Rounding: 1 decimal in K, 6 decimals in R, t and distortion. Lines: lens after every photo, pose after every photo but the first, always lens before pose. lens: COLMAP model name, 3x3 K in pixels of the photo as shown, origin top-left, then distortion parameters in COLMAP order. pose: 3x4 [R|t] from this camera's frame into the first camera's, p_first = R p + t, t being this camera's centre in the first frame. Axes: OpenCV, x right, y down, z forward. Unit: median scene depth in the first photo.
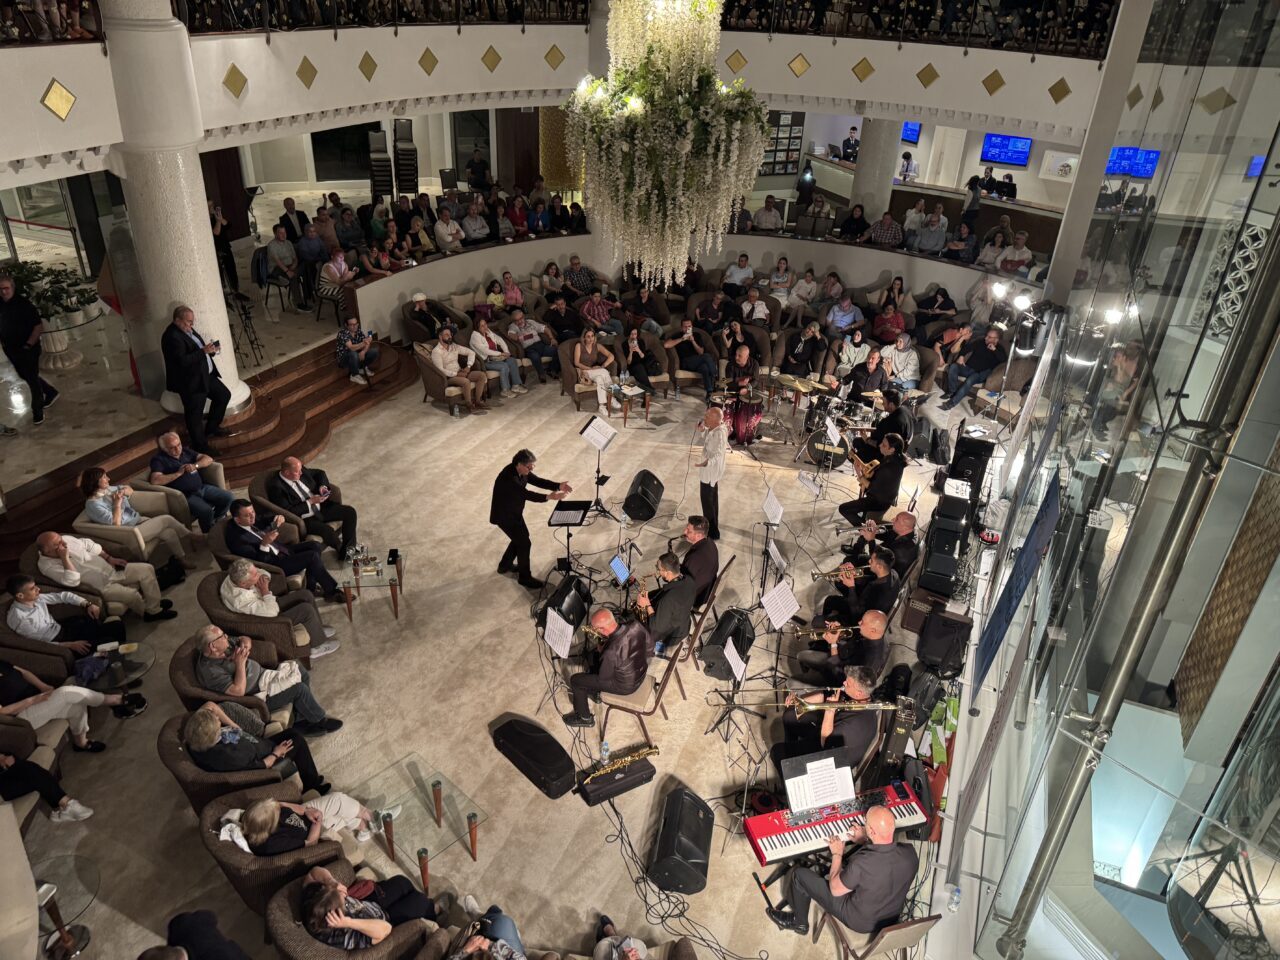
lens RADIAL K [[907.9, 0, 640.0], [0, 907.9, 480.0], [0, 0, 1]] dist [0.084546, -0.155055]
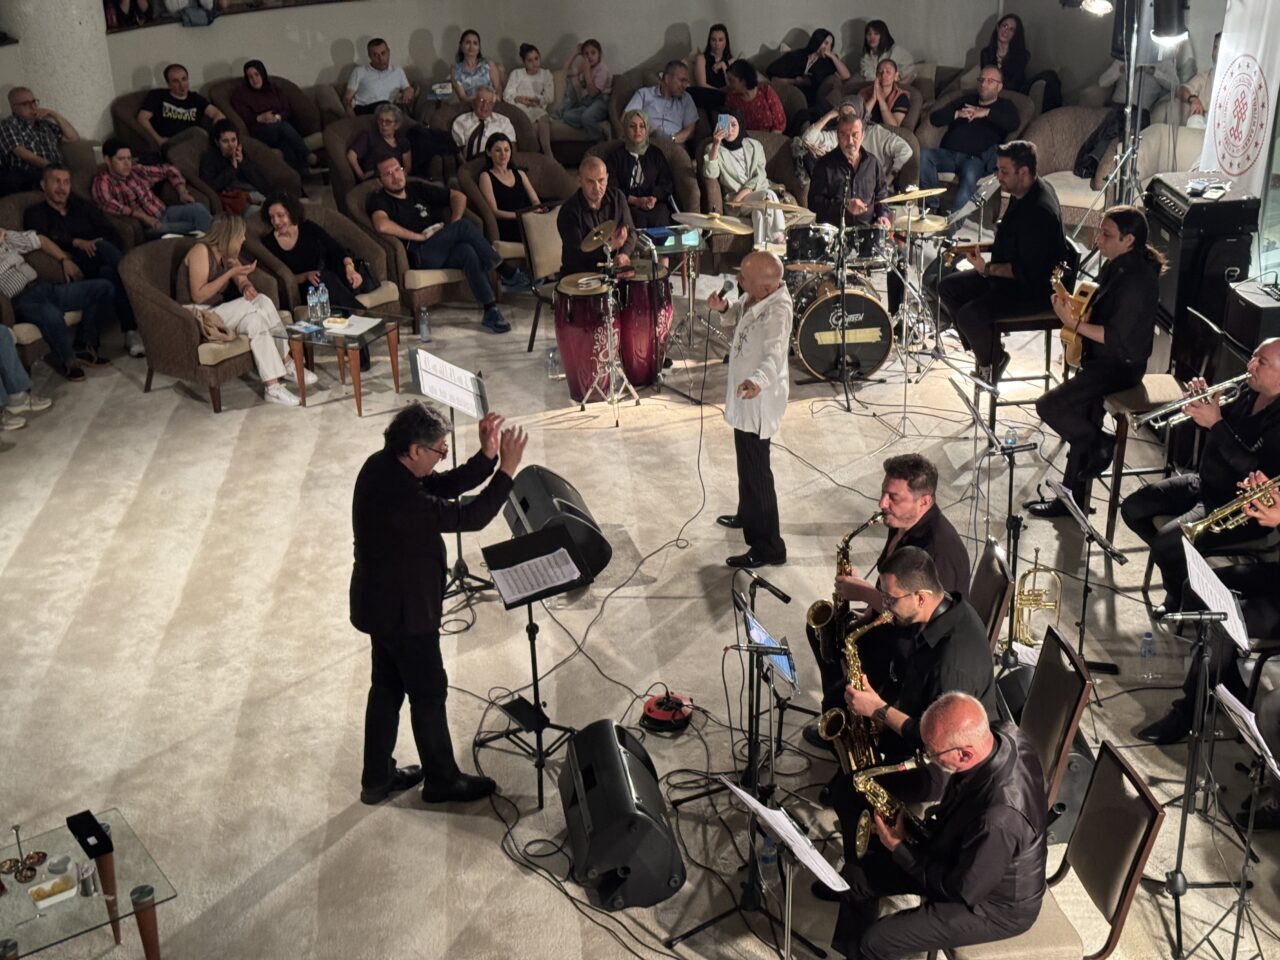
lens RADIAL K [[1798.0, 0, 640.0], [0, 1798.0, 480.0], [0, 0, 1]] dist [0.022742, -0.021203]
pose [[0.888137, -0.250287, 0.385447, -0.216670], [0.281227, 0.959314, -0.025073, 0.023545], [-0.363489, 0.130666, 0.922389, 0.218002]]
